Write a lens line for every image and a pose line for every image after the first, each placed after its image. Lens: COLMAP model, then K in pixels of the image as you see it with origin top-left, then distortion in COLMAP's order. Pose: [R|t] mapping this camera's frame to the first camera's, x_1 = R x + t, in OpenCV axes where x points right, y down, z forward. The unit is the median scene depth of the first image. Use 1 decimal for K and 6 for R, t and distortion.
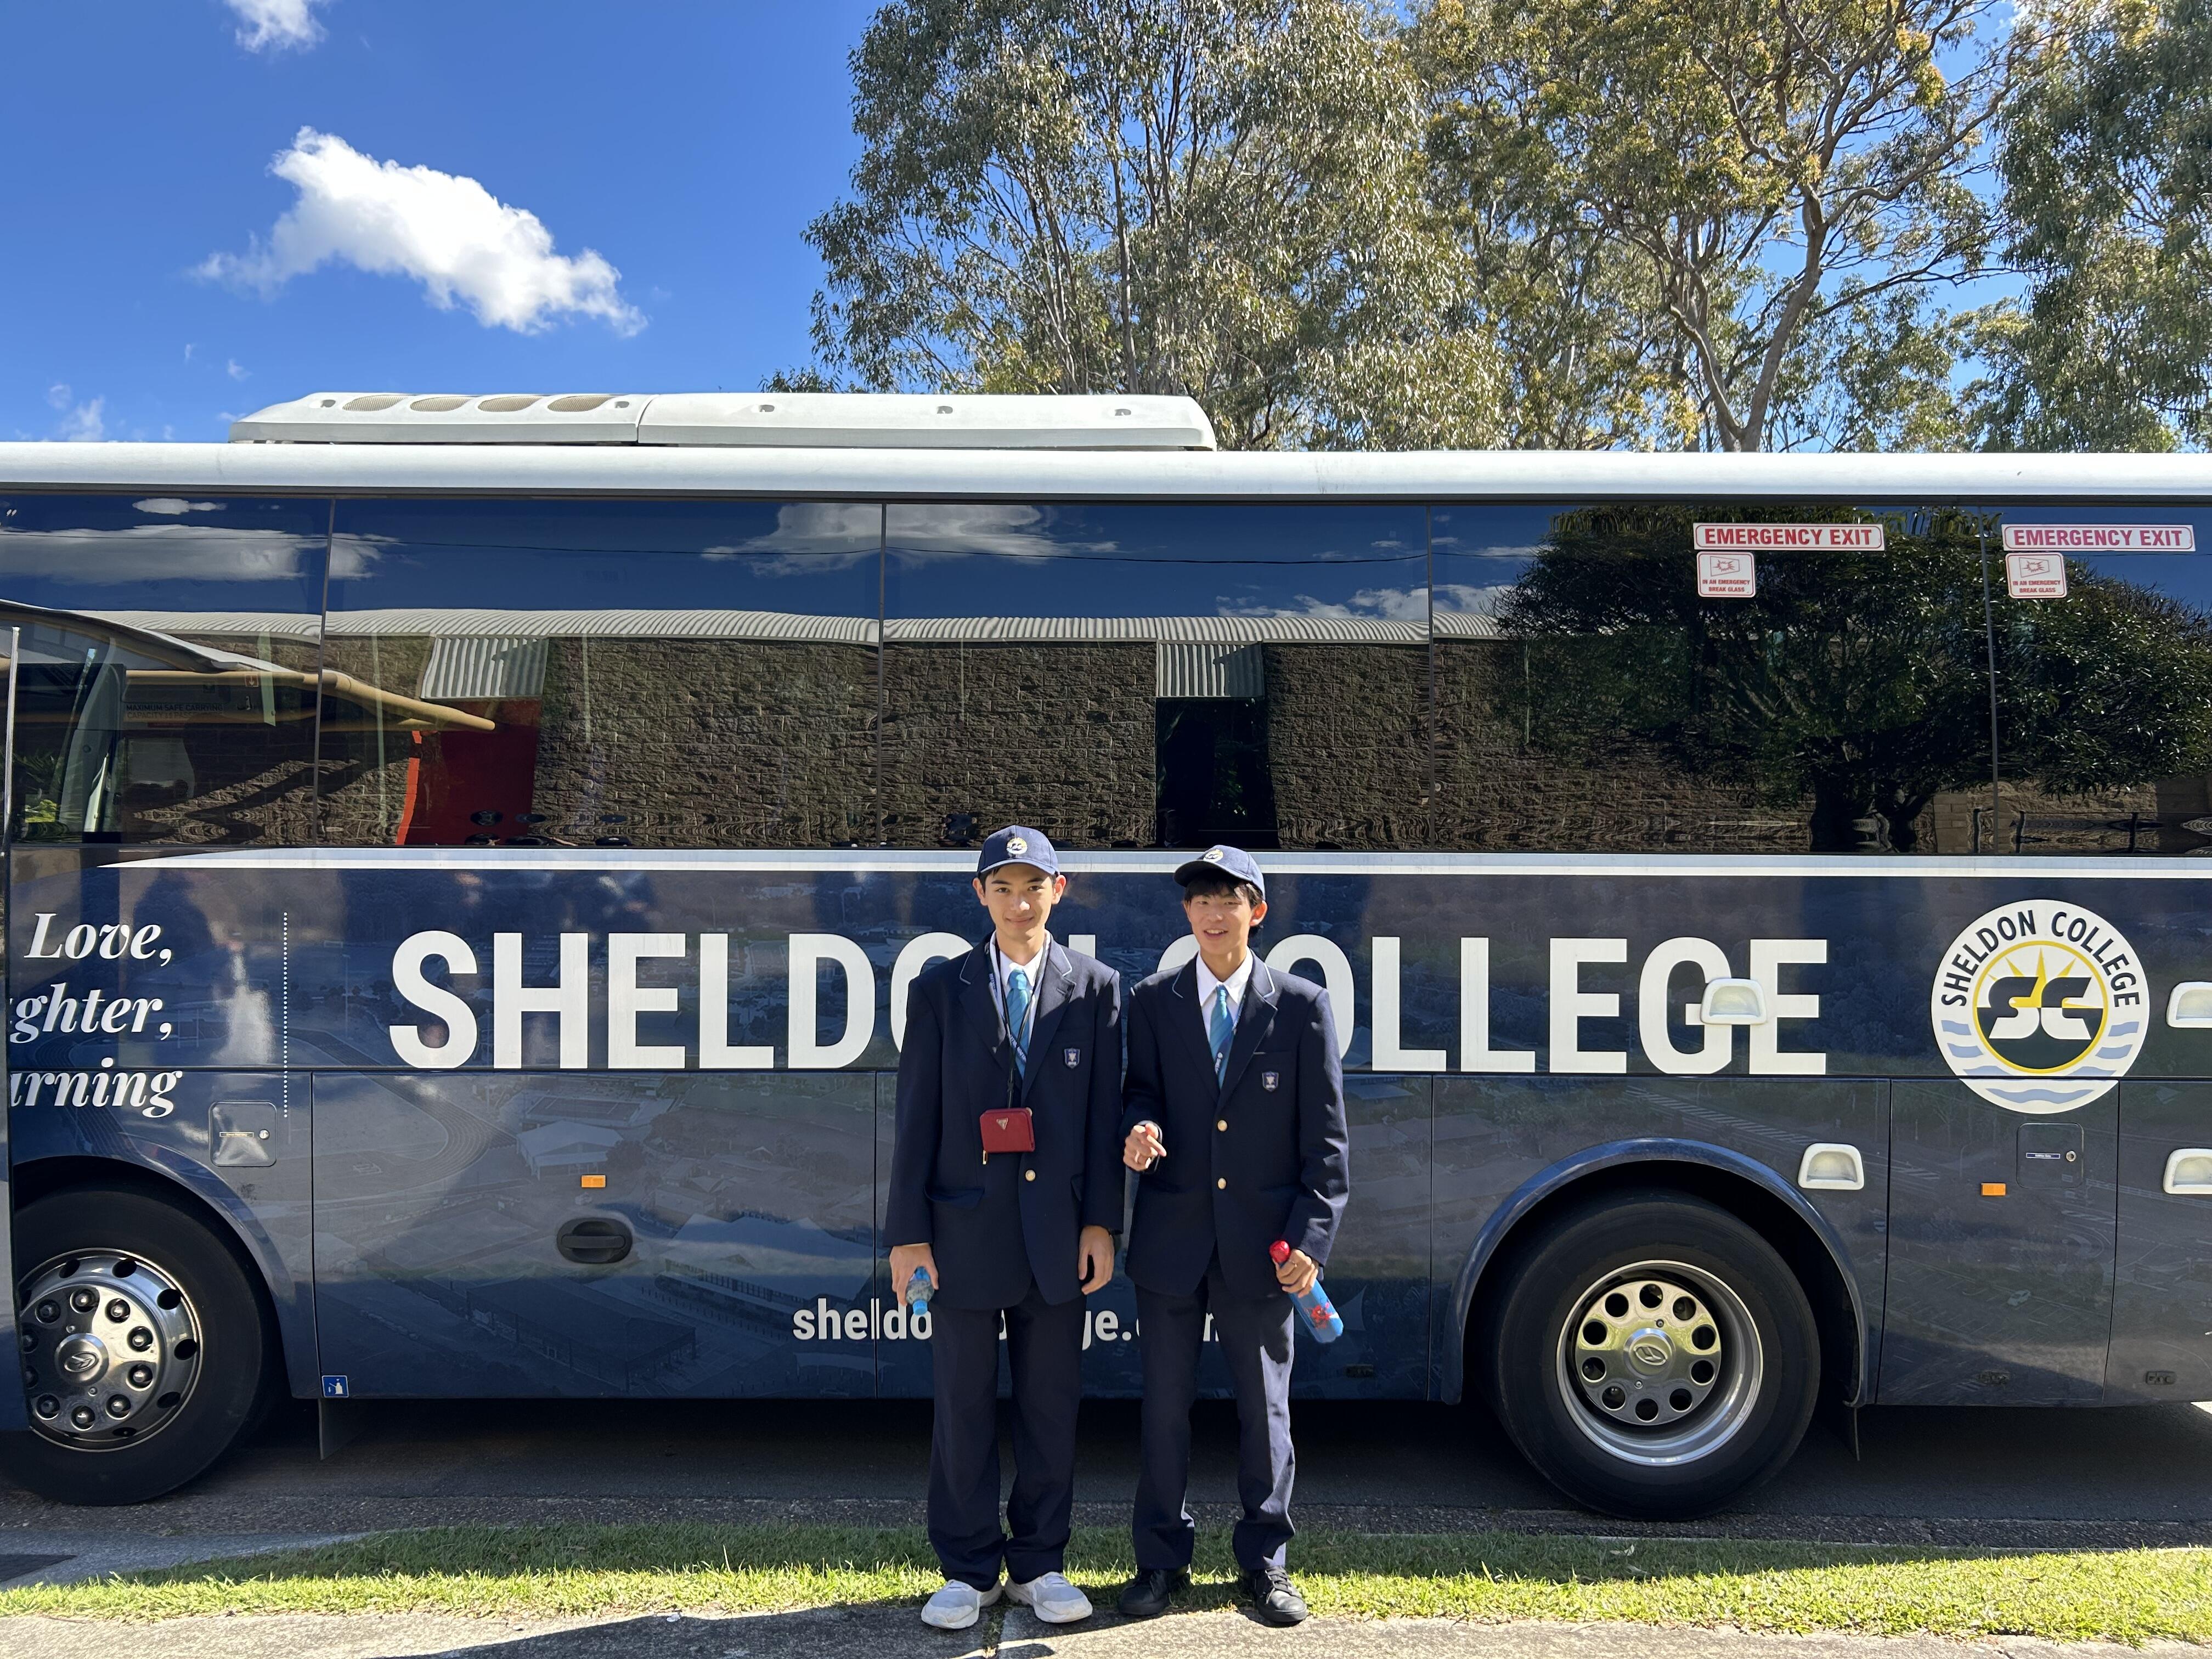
lens RADIAL K [[1783.6, 0, 1102.4], [0, 1783.6, 842.7], [0, 0, 1]] dist [0.029042, -0.047533]
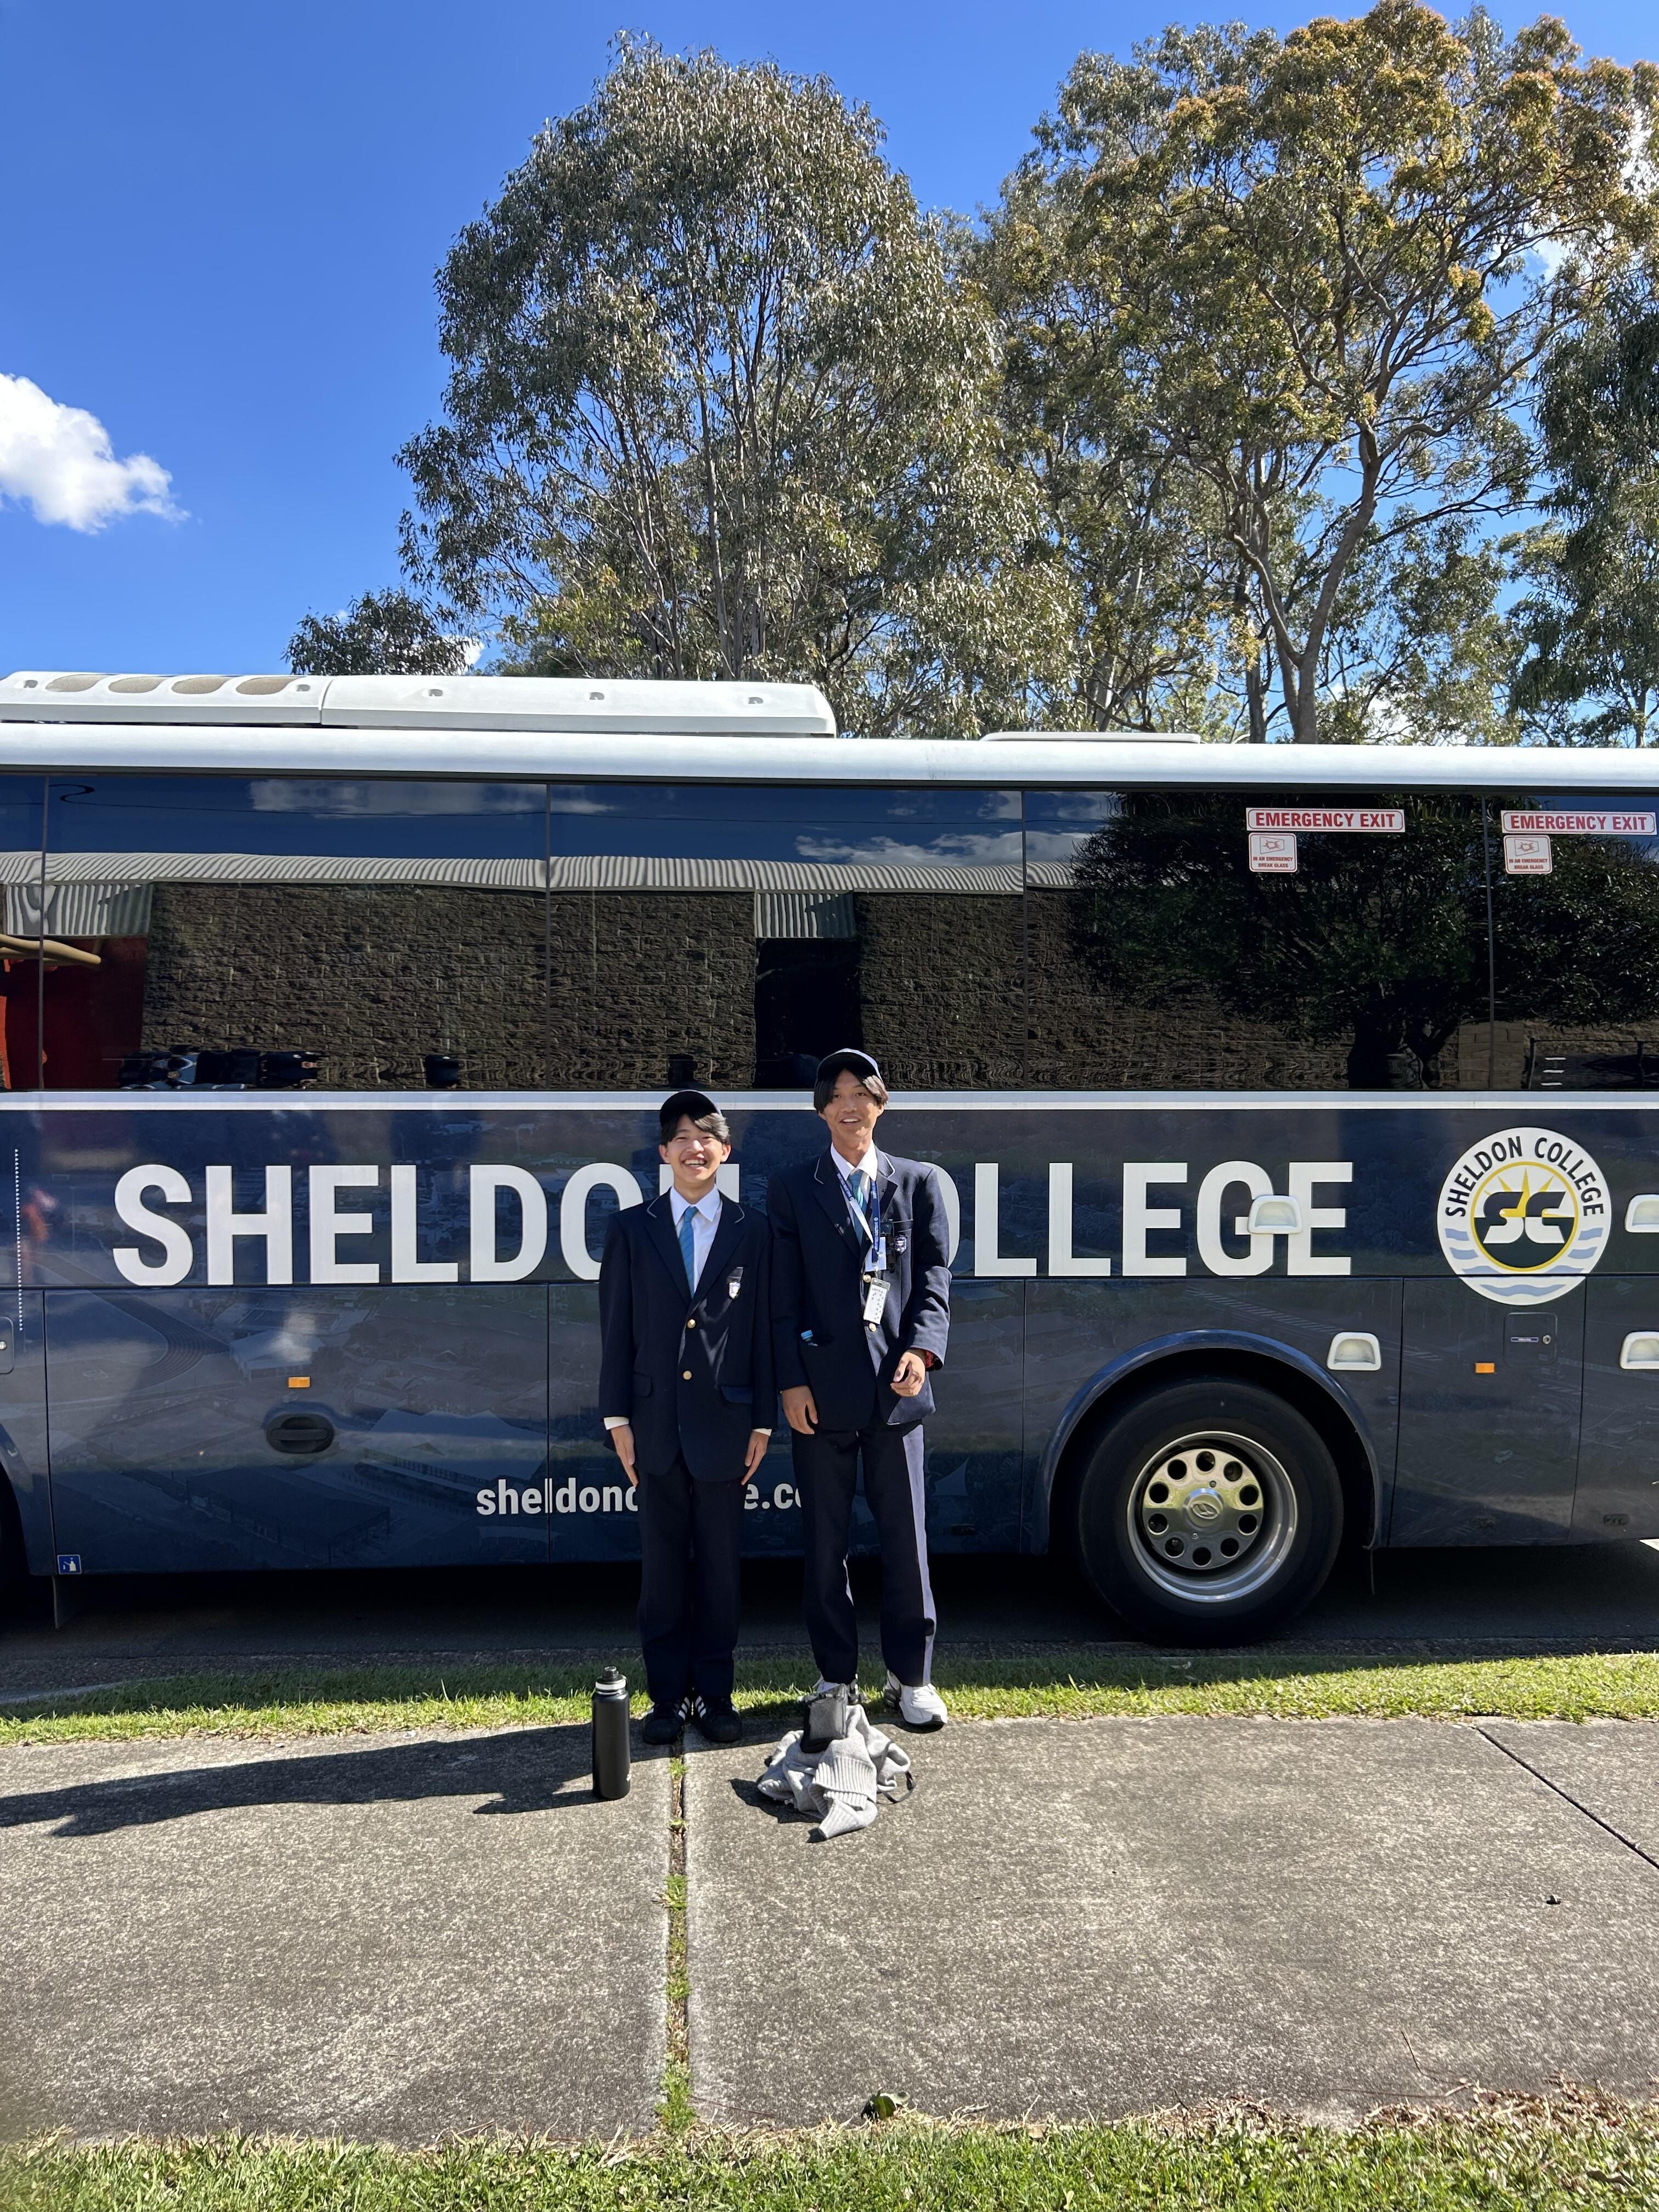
lens RADIAL K [[1783.6, 0, 810.9], [0, 1783.6, 1139.3], [0, 0, 1]] dist [0.029042, -0.047533]
pose [[0.996990, -0.006725, 0.077244, -0.045353], [0.002759, 0.998678, 0.051336, -0.022691], [-0.077487, -0.050968, 0.995690, -0.152602]]
